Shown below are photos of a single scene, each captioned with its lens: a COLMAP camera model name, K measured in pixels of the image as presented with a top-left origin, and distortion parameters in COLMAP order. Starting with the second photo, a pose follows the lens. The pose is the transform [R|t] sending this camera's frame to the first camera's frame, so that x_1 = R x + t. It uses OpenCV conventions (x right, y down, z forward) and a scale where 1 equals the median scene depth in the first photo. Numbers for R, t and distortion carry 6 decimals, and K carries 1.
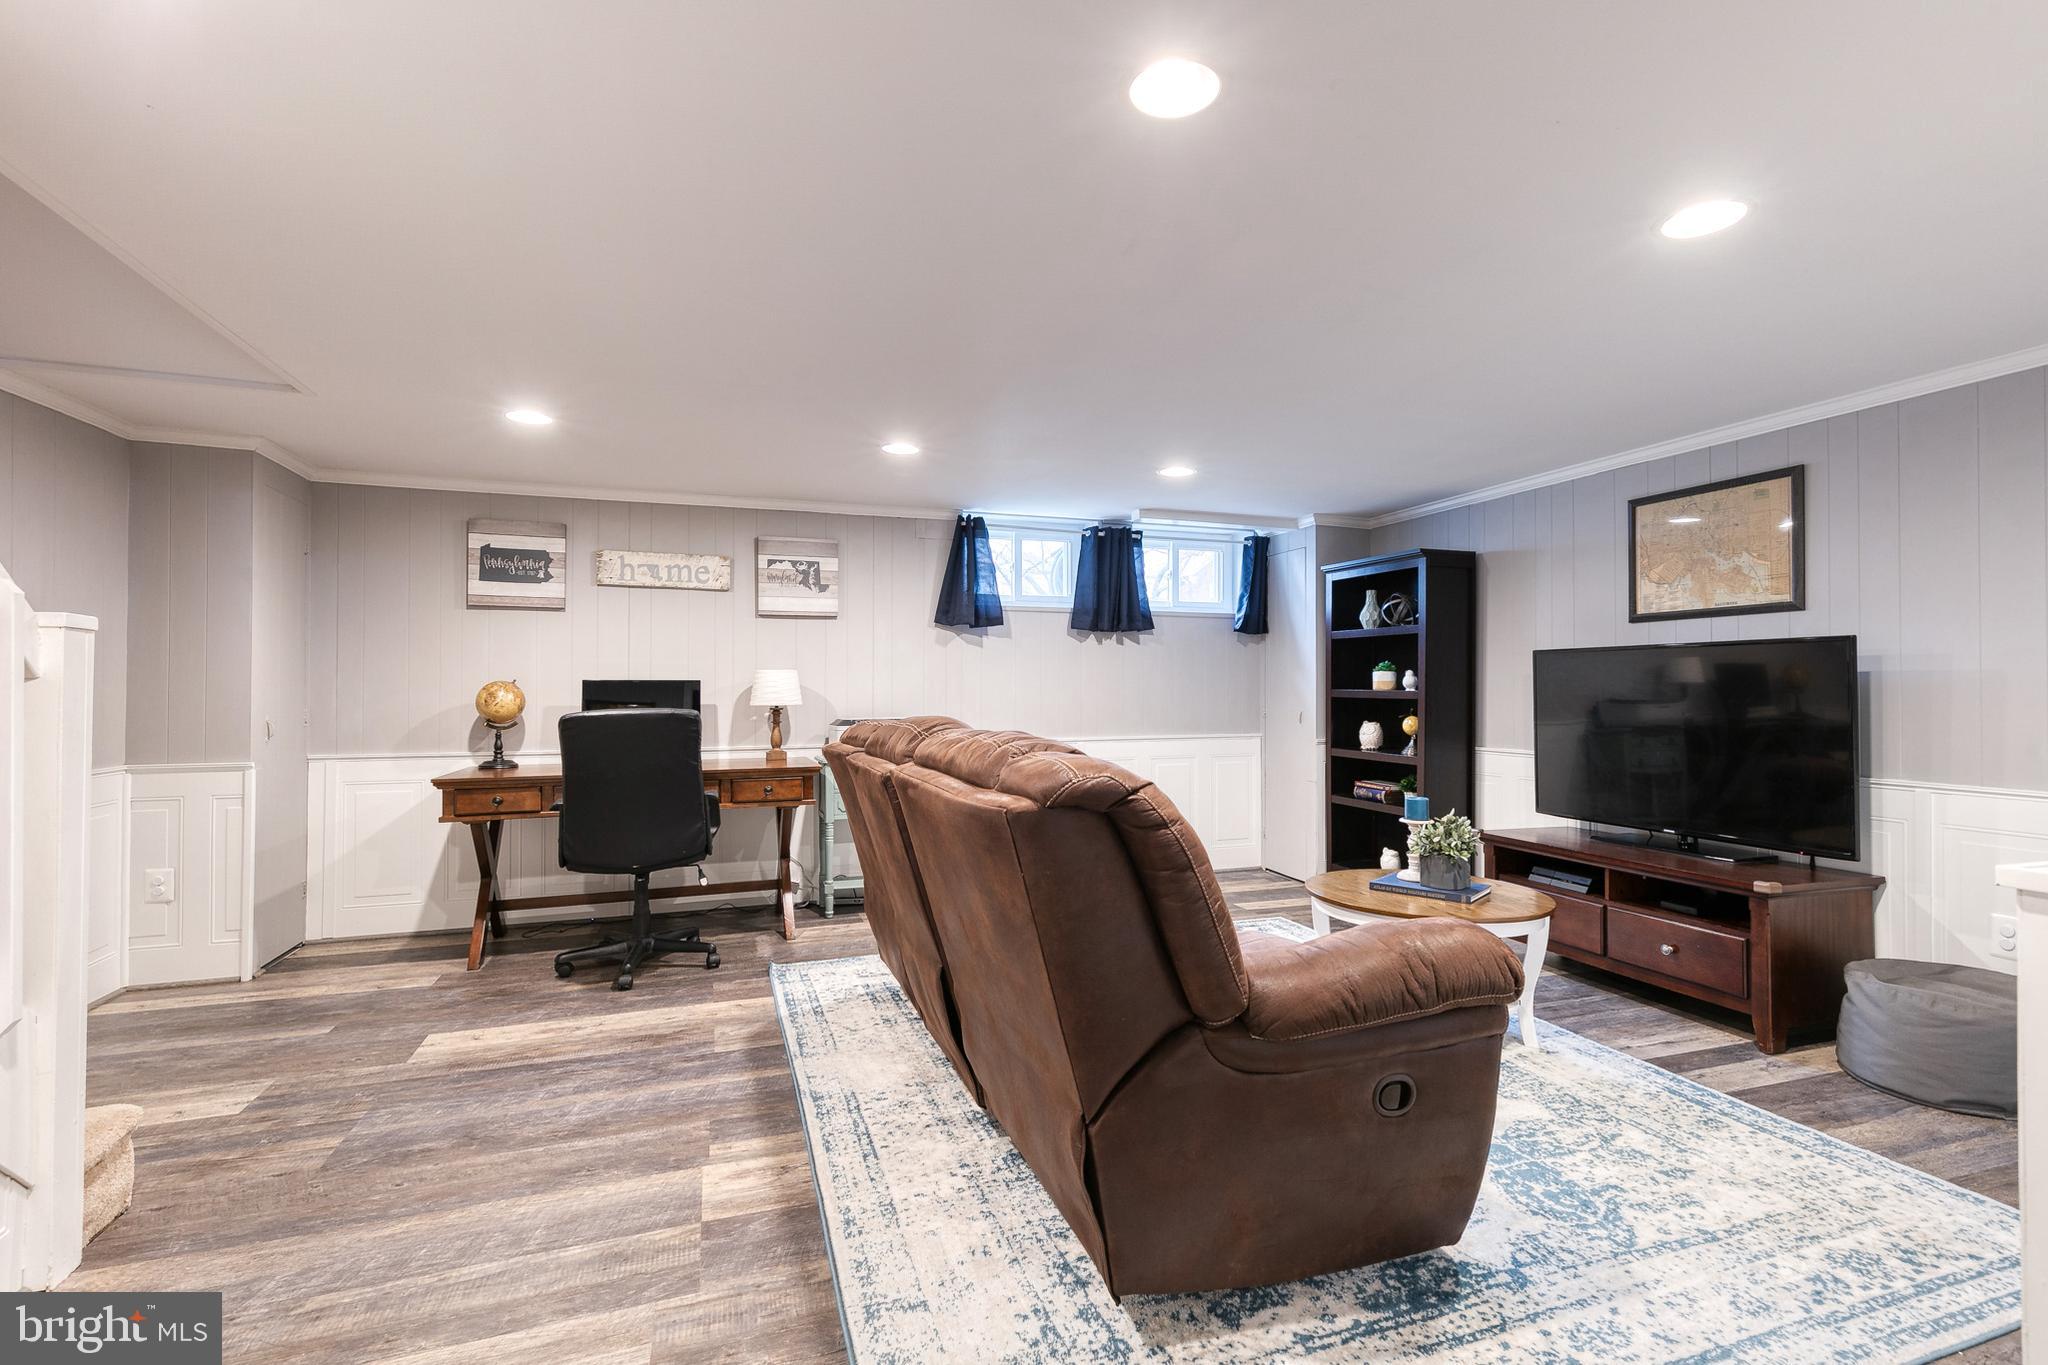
lens RADIAL K [[936.7, 0, 1028.9], [0, 936.7, 675.5], [0, 0, 1]] dist [0.016268, -0.001971]
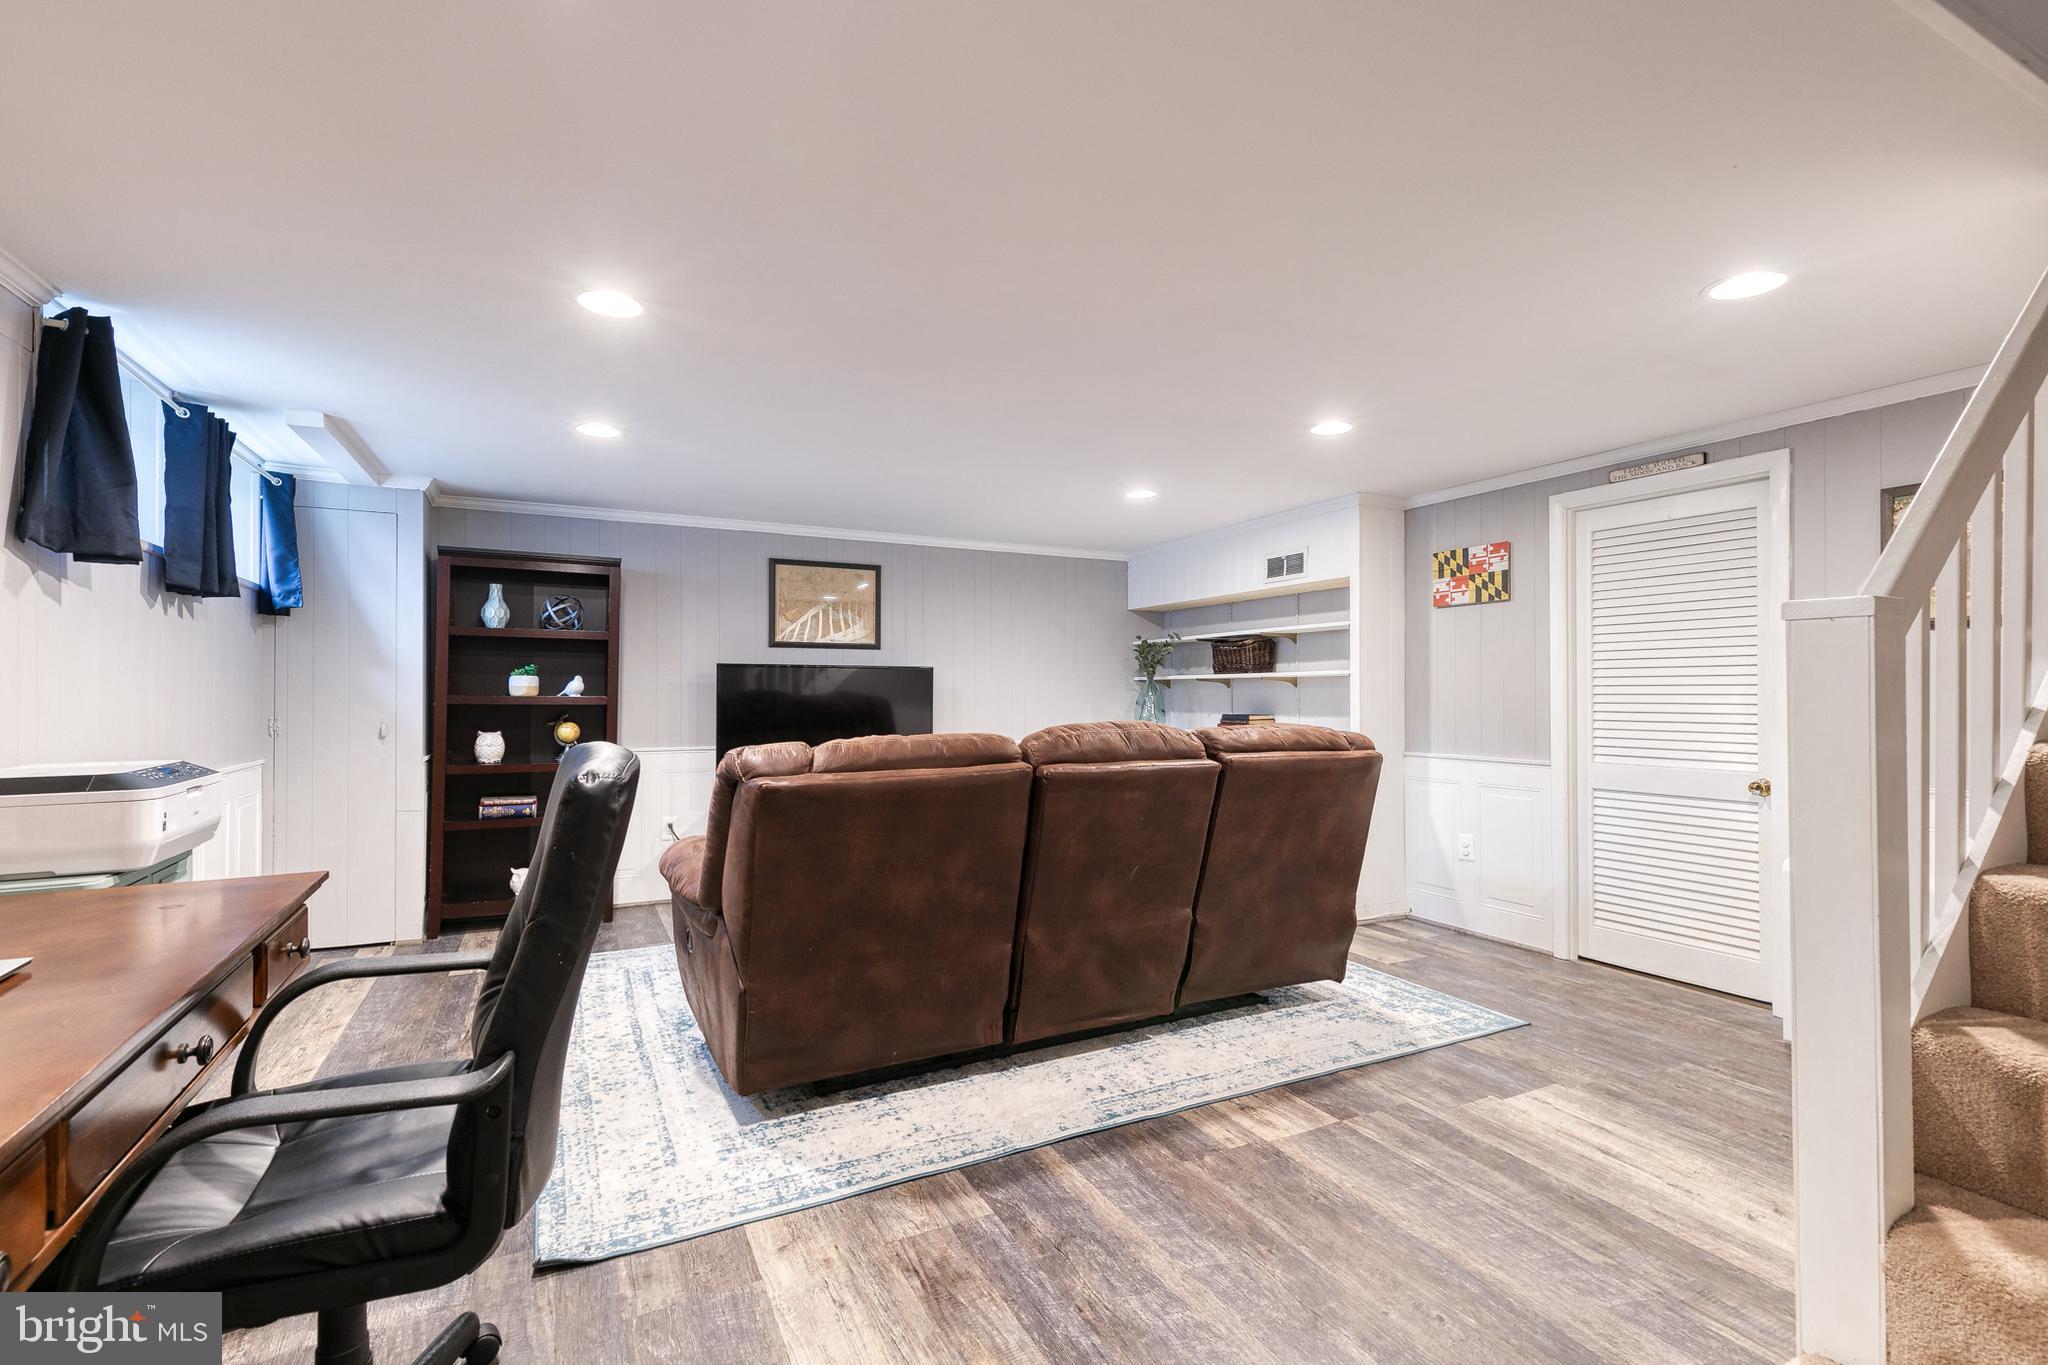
lens RADIAL K [[936.7, 0, 1041.2], [0, 936.7, 688.7], [0, 0, 1]] dist [0.016268, -0.001971]
pose [[-0.146000, 0.005704, 0.989268, -1.049881], [-0.017101, 0.999819, -0.008289, 0.013081], [-0.989137, -0.018127, -0.145876, 1.086349]]
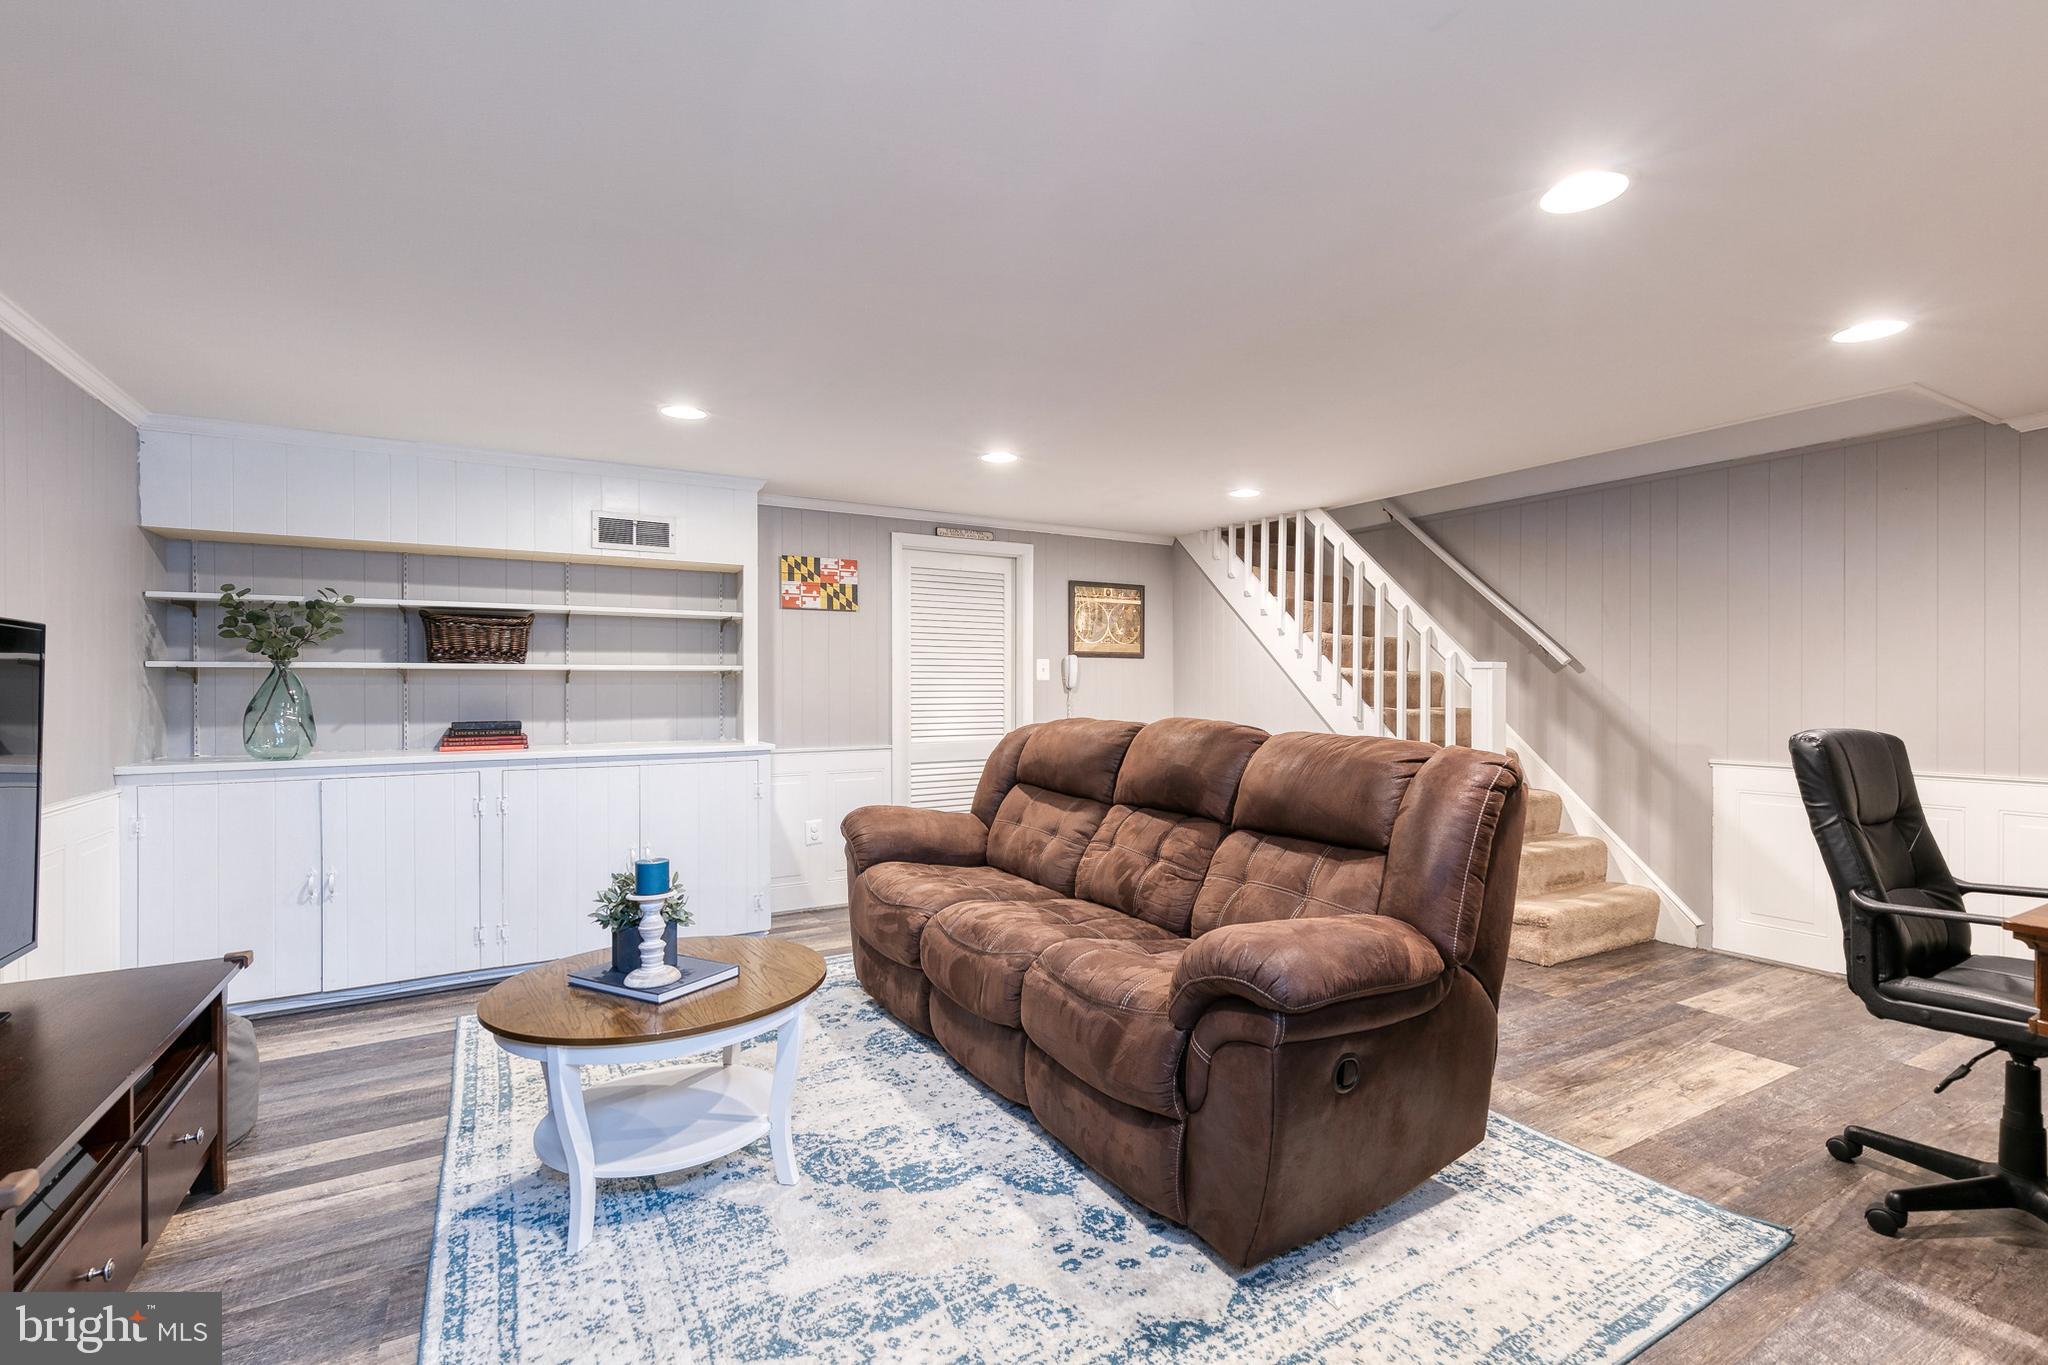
lens RADIAL K [[936.7, 0, 1047.5], [0, 936.7, 683.6], [0, 0, 1]] dist [0.016268, -0.001971]
pose [[-0.977009, 0.000634, -0.213198, 0.305099], [0.005061, 0.999783, -0.020217, 0.019266], [0.213139, -0.020831, -0.976800, 1.885867]]
